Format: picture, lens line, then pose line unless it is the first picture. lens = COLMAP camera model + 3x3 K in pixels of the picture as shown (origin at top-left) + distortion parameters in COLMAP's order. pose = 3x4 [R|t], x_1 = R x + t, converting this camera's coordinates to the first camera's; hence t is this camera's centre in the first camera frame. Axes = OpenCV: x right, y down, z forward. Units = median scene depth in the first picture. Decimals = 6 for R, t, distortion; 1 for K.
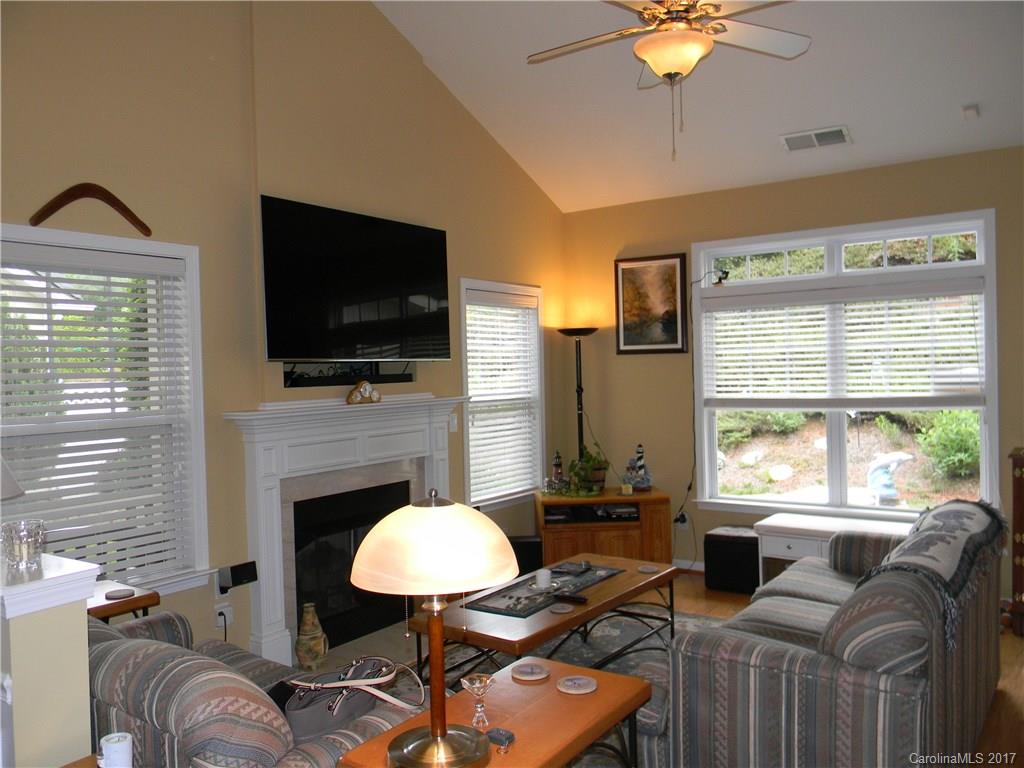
lens RADIAL K [[821.7, 0, 512.0], [0, 821.7, 384.6], [0, 0, 1]] dist [0.011159, -0.005894]
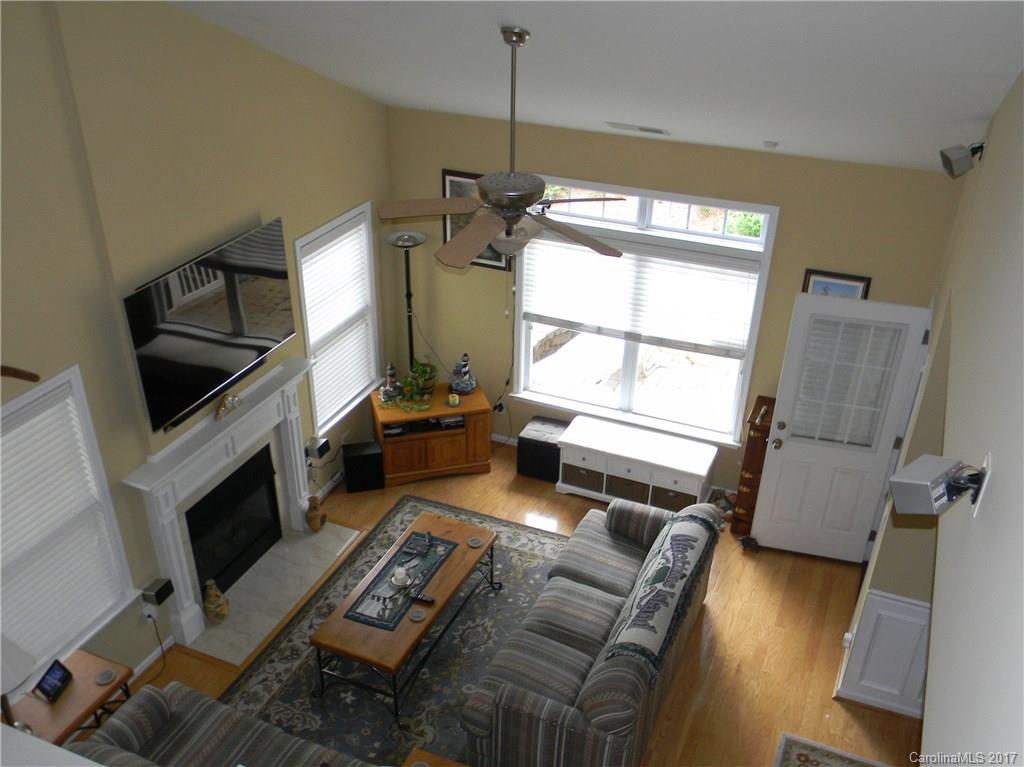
lens RADIAL K [[942.1, 0, 513.6], [0, 942.1, 437.7], [0, 0, 1]] dist [0.001143, 0.000000]
pose [[0.975484, -0.072980, 0.207618, -0.054235], [-0.042326, 0.863583, 0.502427, -0.474587], [-0.215962, -0.498897, 0.839323, -0.143658]]
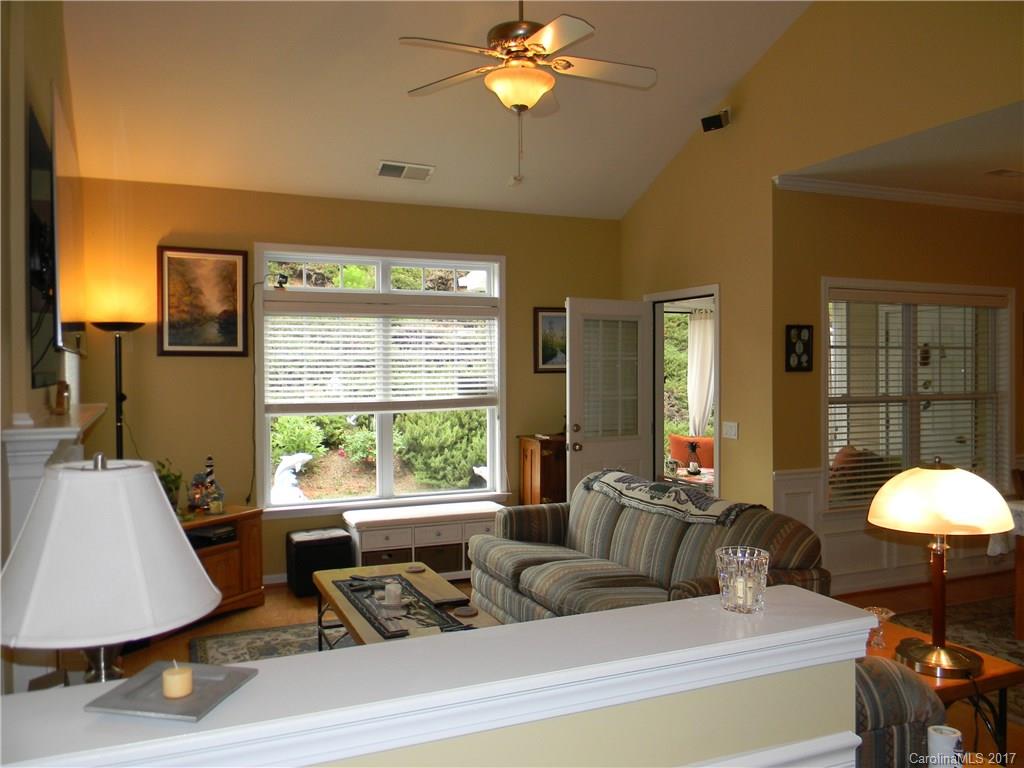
lens RADIAL K [[821.7, 0, 505.4], [0, 821.7, 384.9], [0, 0, 1]] dist [0.011159, -0.005894]
pose [[0.521540, 0.005386, 0.853210, -0.442571], [0.007807, 0.999908, -0.011084, 0.006602], [-0.853191, 0.012442, 0.521450, 0.256505]]
